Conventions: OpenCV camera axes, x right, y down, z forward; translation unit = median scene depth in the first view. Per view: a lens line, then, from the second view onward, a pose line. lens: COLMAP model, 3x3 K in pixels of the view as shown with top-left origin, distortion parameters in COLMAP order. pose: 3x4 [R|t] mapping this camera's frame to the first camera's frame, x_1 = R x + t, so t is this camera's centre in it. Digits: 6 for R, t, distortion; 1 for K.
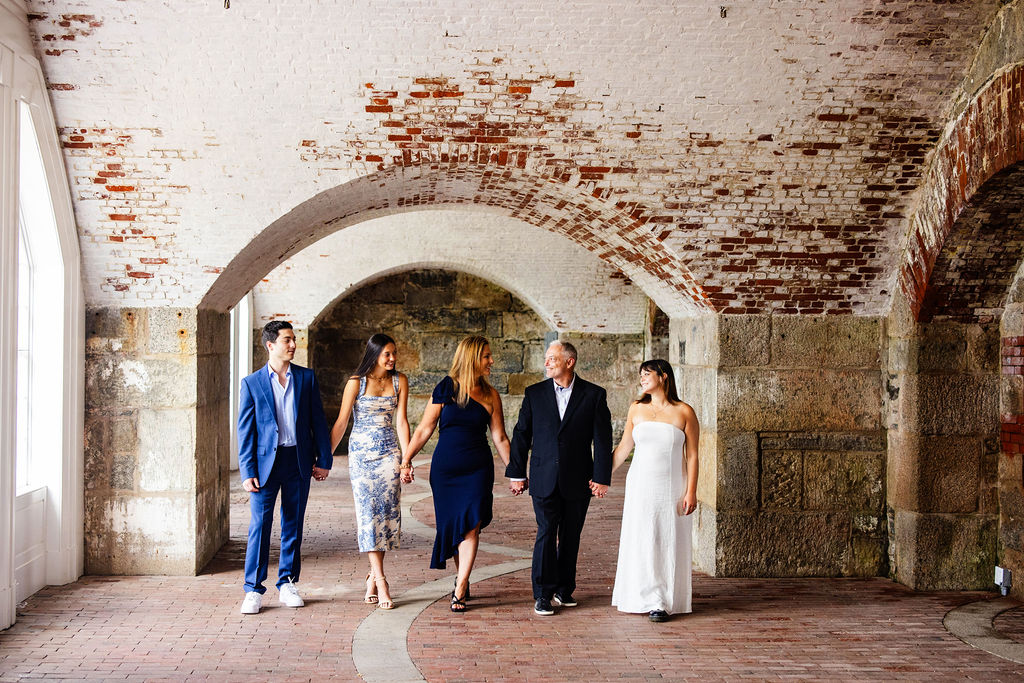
lens RADIAL K [[1467.0, 0, 512.0], [0, 1467.0, 341.5], [0, 0, 1]] dist [-0.127845, 0.493425]
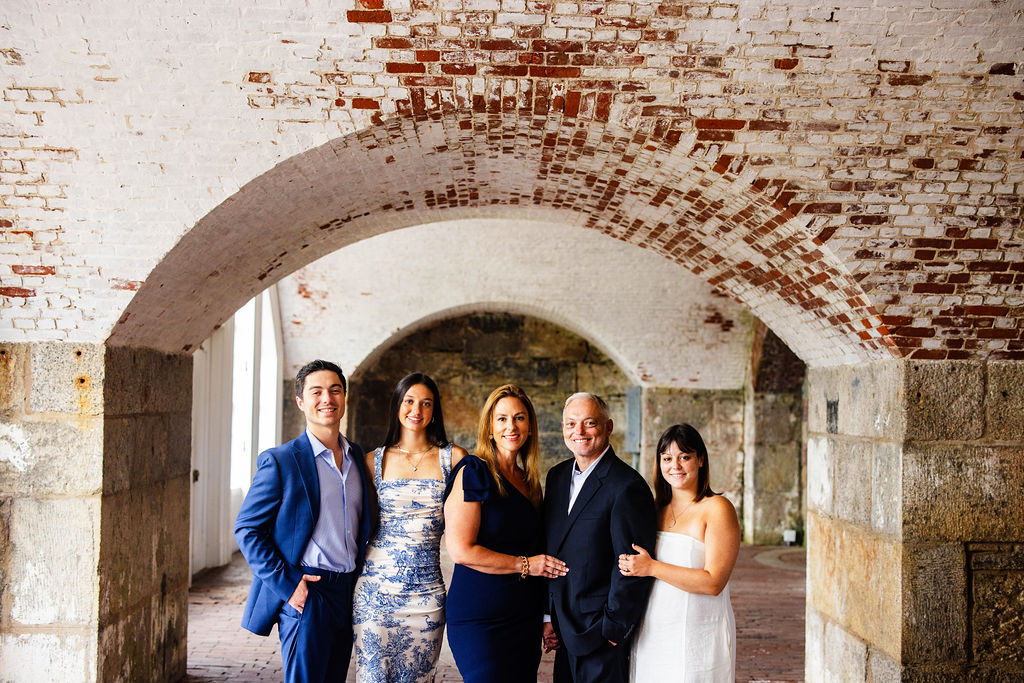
lens RADIAL K [[1467.0, 0, 512.0], [0, 1467.0, 341.5], [0, 0, 1]] dist [-0.127845, 0.493425]
pose [[0.998598, 0.006648, -0.052518, 0.001276], [-0.008594, 0.999282, -0.036904, -0.001426], [0.052234, 0.037304, 0.997938, 0.357708]]
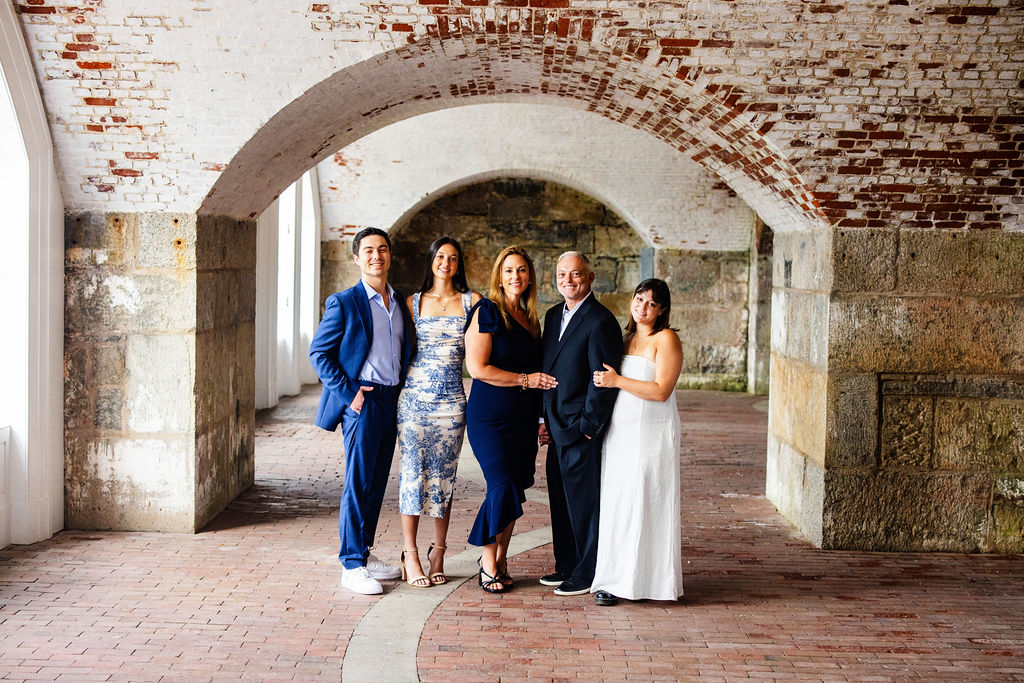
lens RADIAL K [[1489.8, 0, 502.7], [0, 1489.8, 345.7], [0, 0, 1]] dist [-0.132484, 0.515282]
pose [[0.996839, 0.015844, -0.077849, 0.024583], [-0.011215, 0.998162, 0.059549, 0.000055], [0.078650, -0.058488, 0.995185, 0.171713]]
